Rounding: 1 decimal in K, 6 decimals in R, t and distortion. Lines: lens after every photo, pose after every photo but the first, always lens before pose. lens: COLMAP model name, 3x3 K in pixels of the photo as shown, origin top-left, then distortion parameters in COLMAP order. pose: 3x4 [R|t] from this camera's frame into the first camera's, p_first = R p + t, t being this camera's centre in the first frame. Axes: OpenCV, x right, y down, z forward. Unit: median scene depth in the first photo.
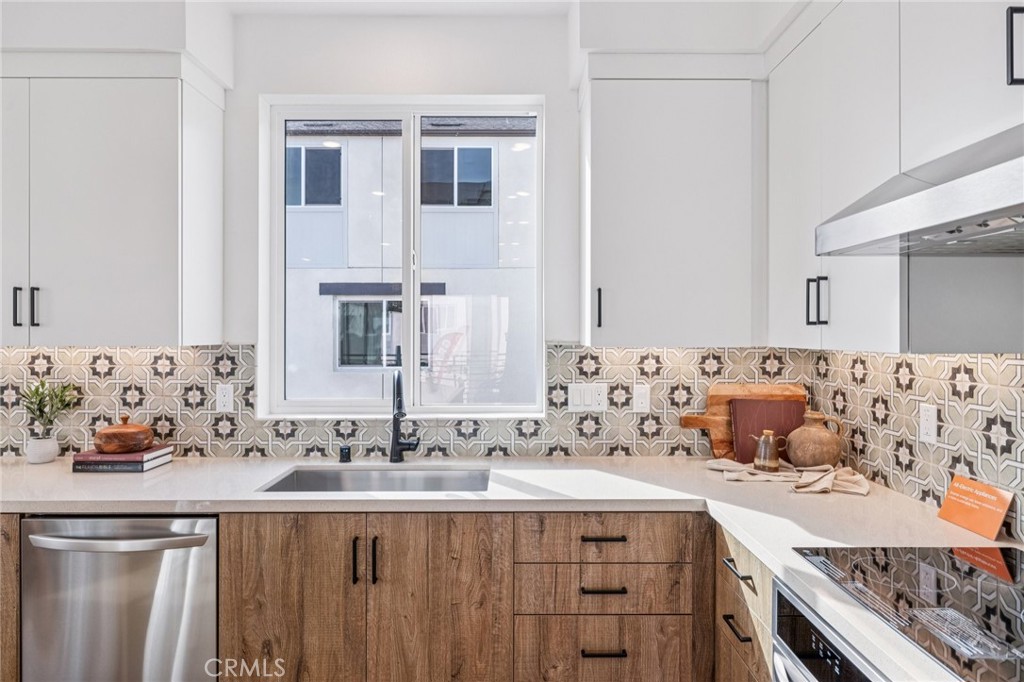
lens RADIAL K [[613.1, 0, 507.5], [0, 613.1, 339.3], [0, 0, 1]] dist [-0.006501, -0.002197]
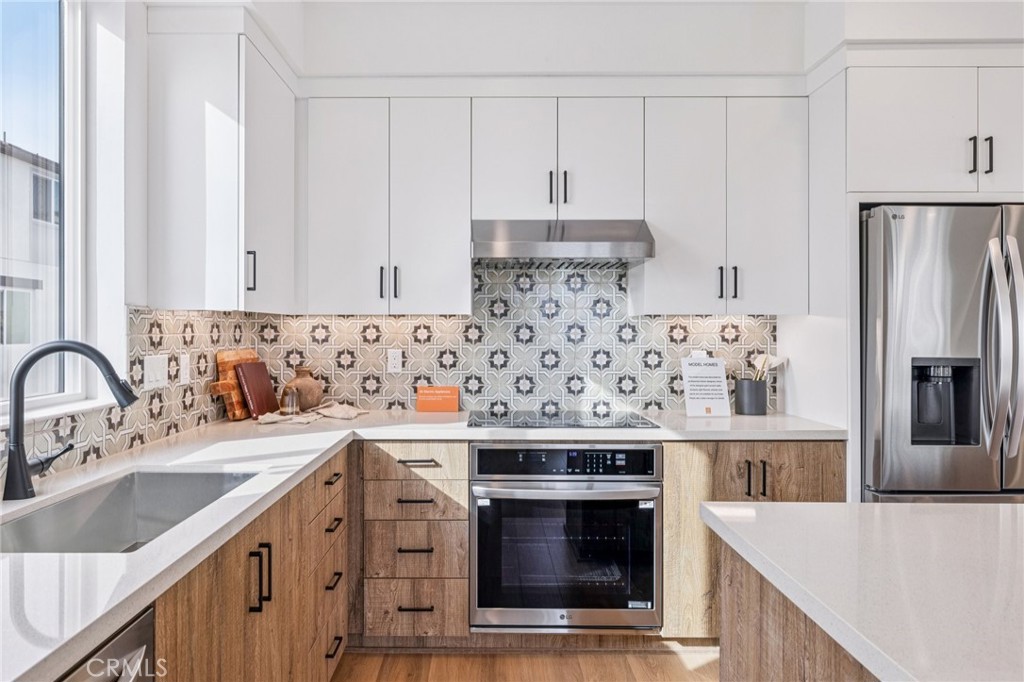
lens RADIAL K [[662.9, 0, 485.9], [0, 662.9, 337.4], [0, 0, 1]] dist [-0.011359, -0.000398]
pose [[-0.001256, -0.008670, 0.999962, -0.798432], [0.009862, 0.999914, 0.008682, 0.043602], [-0.999951, 0.009873, -0.001171, 0.542320]]
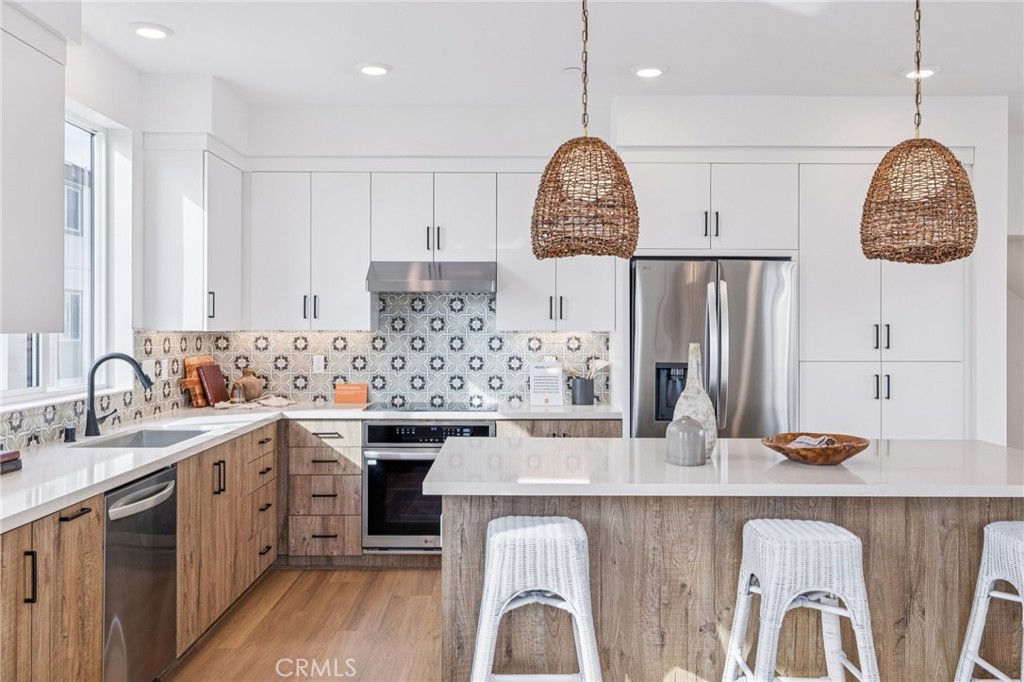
lens RADIAL K [[875.2, 0, 520.0], [0, 875.2, 334.0], [0, 0, 1]] dist [-0.006384, -0.002593]
pose [[-0.018191, -0.008873, 0.999795, -1.752578], [0.007438, 0.999932, 0.009010, 0.005054], [-0.999807, 0.007600, -0.018124, 0.244079]]
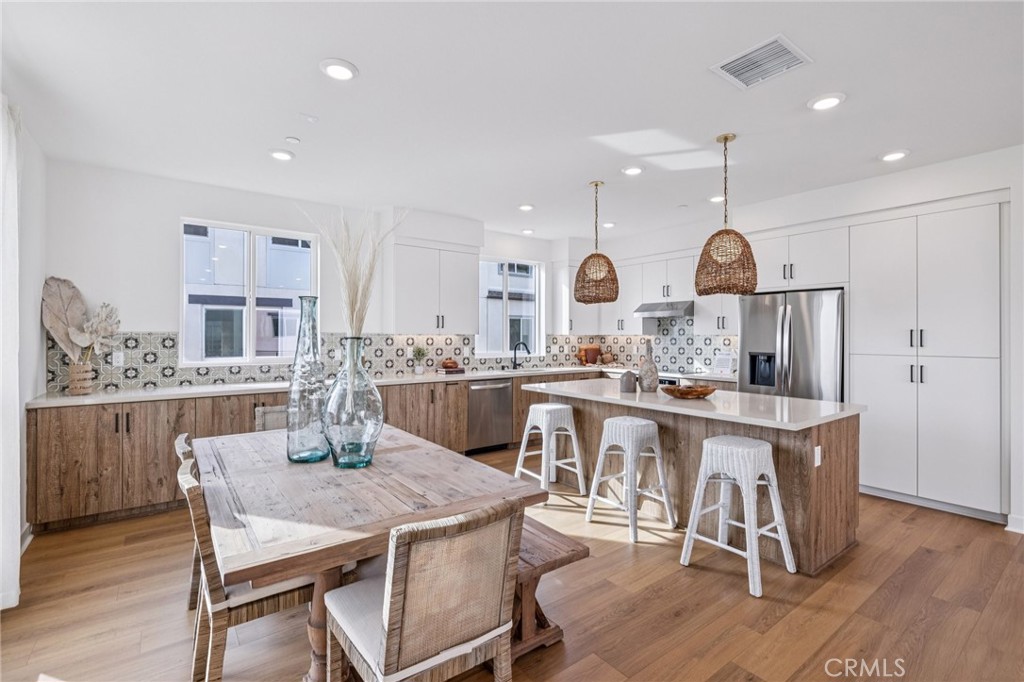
lens RADIAL K [[482.7, 0, 502.7], [0, 482.7, 339.3], [0, 0, 1]] dist [-0.010532, 0.002019]
pose [[0.810663, -0.003172, 0.585504, -1.752110], [0.004149, 0.999991, -0.000327, 0.034558], [-0.585498, 0.002694, 0.810669, -1.088896]]
